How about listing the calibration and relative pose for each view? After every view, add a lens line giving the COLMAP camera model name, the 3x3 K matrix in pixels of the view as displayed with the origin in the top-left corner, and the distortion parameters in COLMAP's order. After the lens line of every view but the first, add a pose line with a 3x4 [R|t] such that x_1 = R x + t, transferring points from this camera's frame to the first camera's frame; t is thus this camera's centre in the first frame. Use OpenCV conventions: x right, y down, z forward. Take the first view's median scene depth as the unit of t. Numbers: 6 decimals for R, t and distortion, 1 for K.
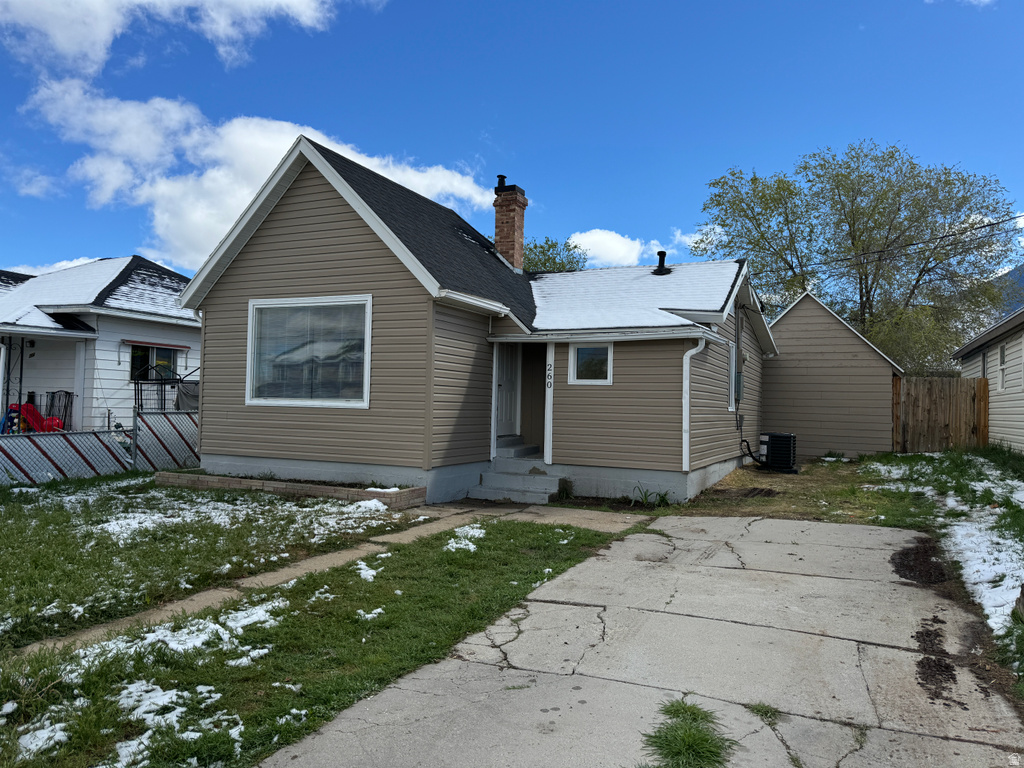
lens RADIAL K [[716.0, 0, 512.8], [0, 716.0, 387.9], [0, 0, 1]] dist [0.042282, -0.003862]
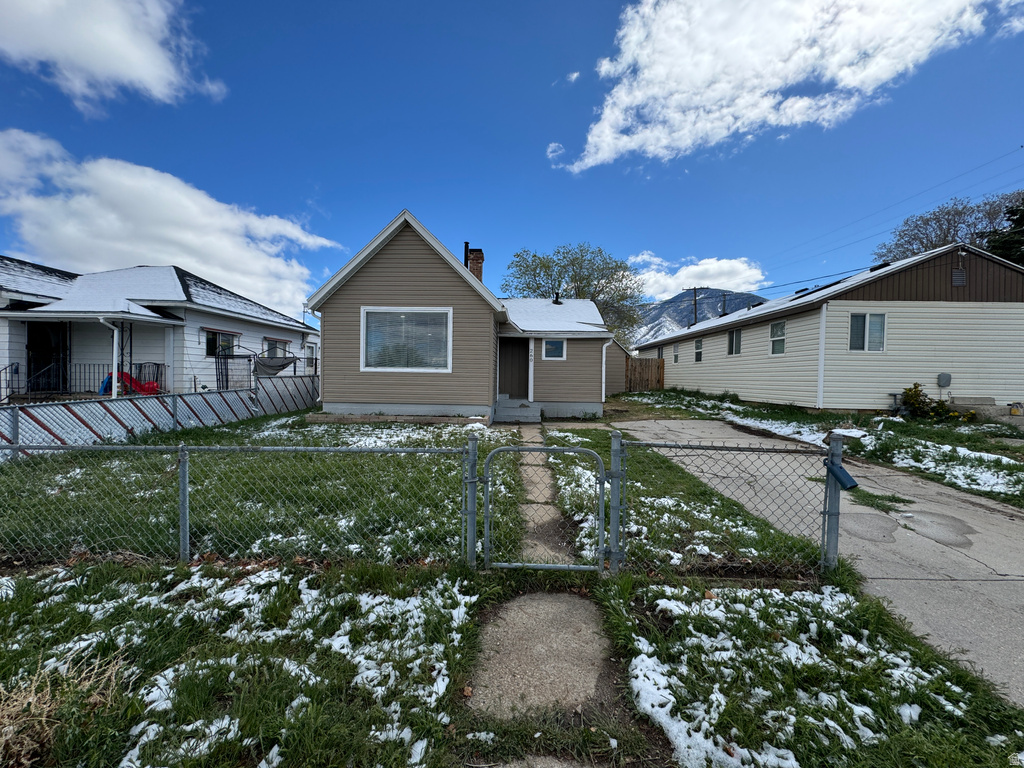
lens RADIAL K [[407.6, 0, 509.8], [0, 407.6, 382.7], [0, 0, 1]] dist [-0.002607, -0.000464]
pose [[0.914762, -0.016019, 0.403674, -0.332633], [-0.003210, 0.998894, 0.046914, 0.003878], [-0.403979, -0.044211, 0.913699, 0.021363]]
